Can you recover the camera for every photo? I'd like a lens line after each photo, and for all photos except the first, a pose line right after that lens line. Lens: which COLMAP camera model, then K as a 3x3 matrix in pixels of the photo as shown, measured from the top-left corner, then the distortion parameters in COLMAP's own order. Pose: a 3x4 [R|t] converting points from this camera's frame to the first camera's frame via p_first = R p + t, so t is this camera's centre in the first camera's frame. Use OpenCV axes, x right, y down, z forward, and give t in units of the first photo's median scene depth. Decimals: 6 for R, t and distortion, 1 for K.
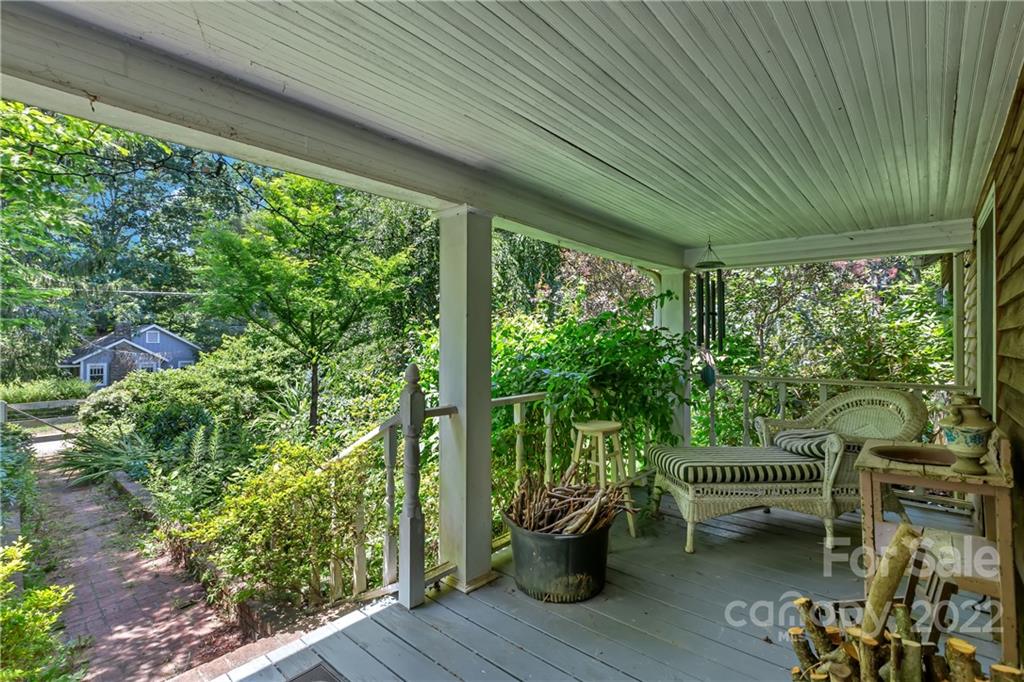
lens RADIAL K [[476.0, 0, 512.0], [0, 476.0, 341.0], [0, 0, 1]] dist [-0.000074, -0.000161]
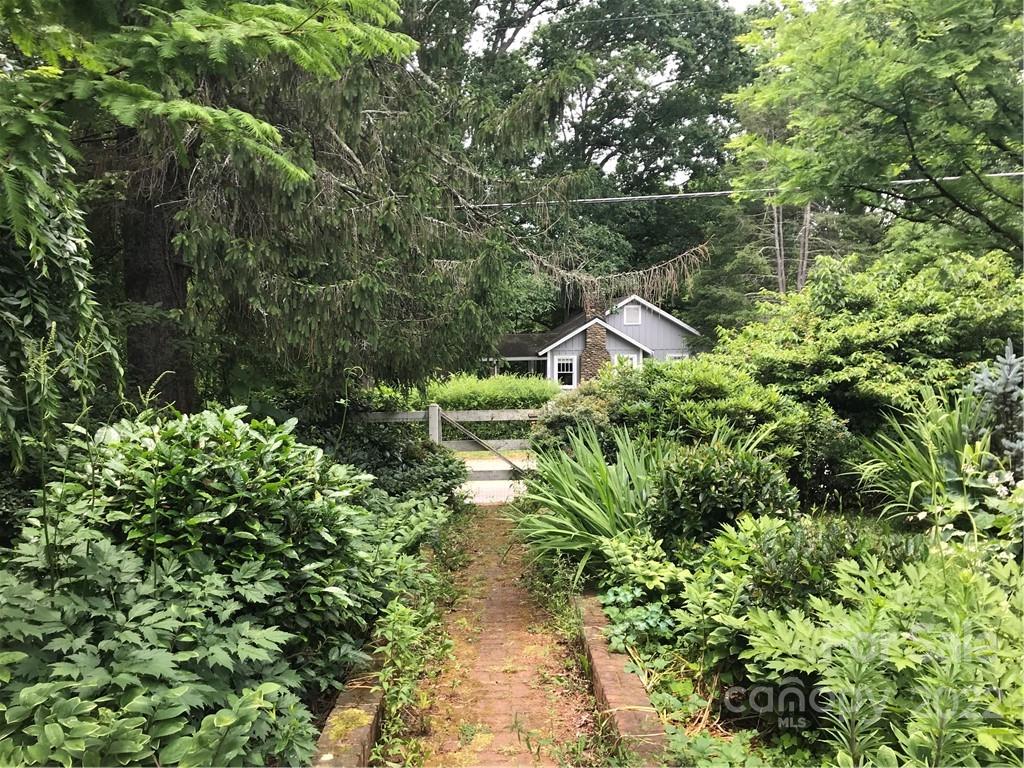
lens RADIAL K [[837.8, 0, 512.0], [0, 837.8, 384.0], [0, 0, 1]] dist [-0.080142, -0.001201]
pose [[0.707087, 0.039597, -0.706017, -0.227297], [0.006835, 0.998002, 0.062818, 0.030385], [0.707093, -0.049244, 0.705404, 0.281043]]
